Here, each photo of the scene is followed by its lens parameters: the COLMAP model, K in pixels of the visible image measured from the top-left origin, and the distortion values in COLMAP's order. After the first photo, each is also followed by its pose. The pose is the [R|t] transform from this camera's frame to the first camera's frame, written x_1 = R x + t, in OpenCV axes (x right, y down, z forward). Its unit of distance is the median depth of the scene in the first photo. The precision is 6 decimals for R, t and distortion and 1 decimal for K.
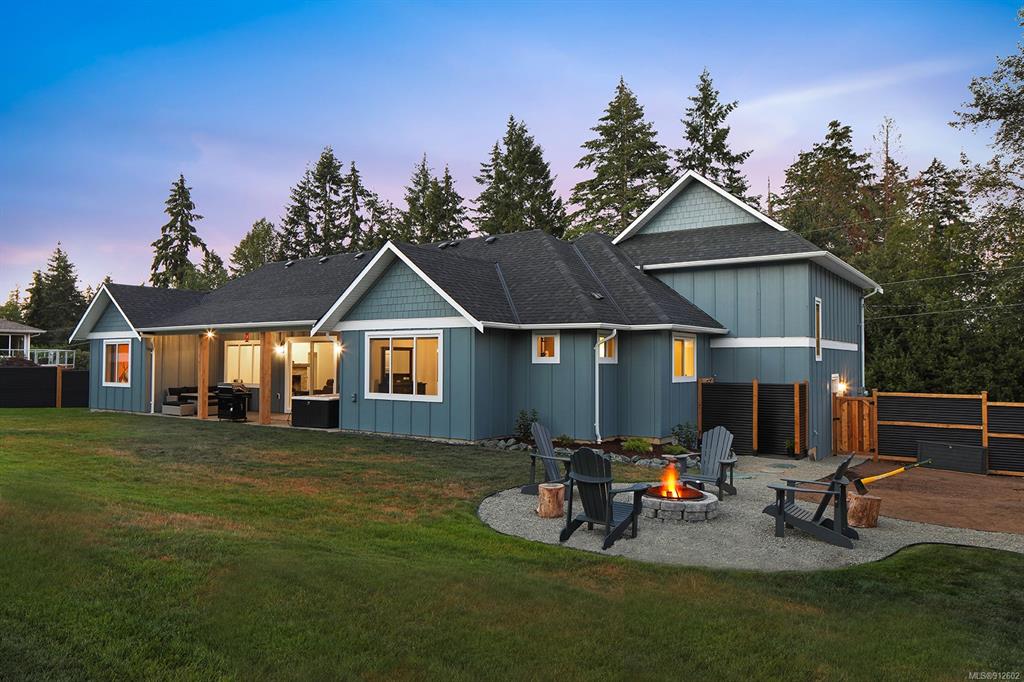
lens RADIAL K [[715.5, 0, 512.0], [0, 715.5, 341.0], [0, 0, 1]] dist [0.003236, 0.000318]
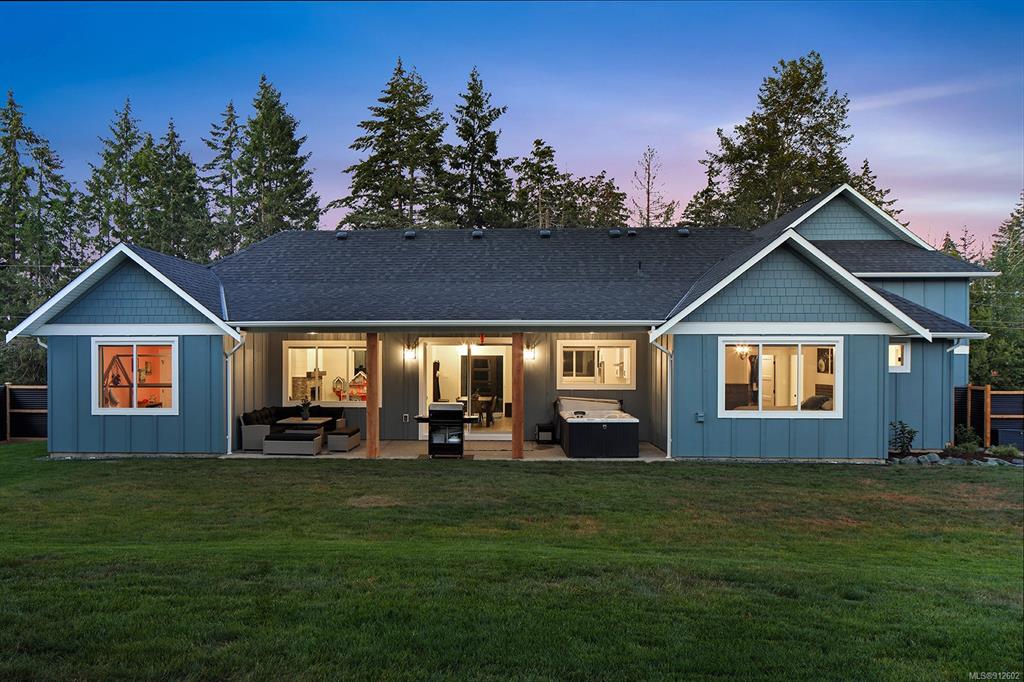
lens RADIAL K [[735.4, 0, 512.0], [0, 735.4, 341.0], [0, 0, 1]] dist [0.000371, -0.002248]
pose [[0.847678, 0.012749, 0.530359, -0.225503], [-0.013436, 0.999906, -0.002561, -0.000550], [-0.530342, -0.004955, 0.847770, 0.108653]]
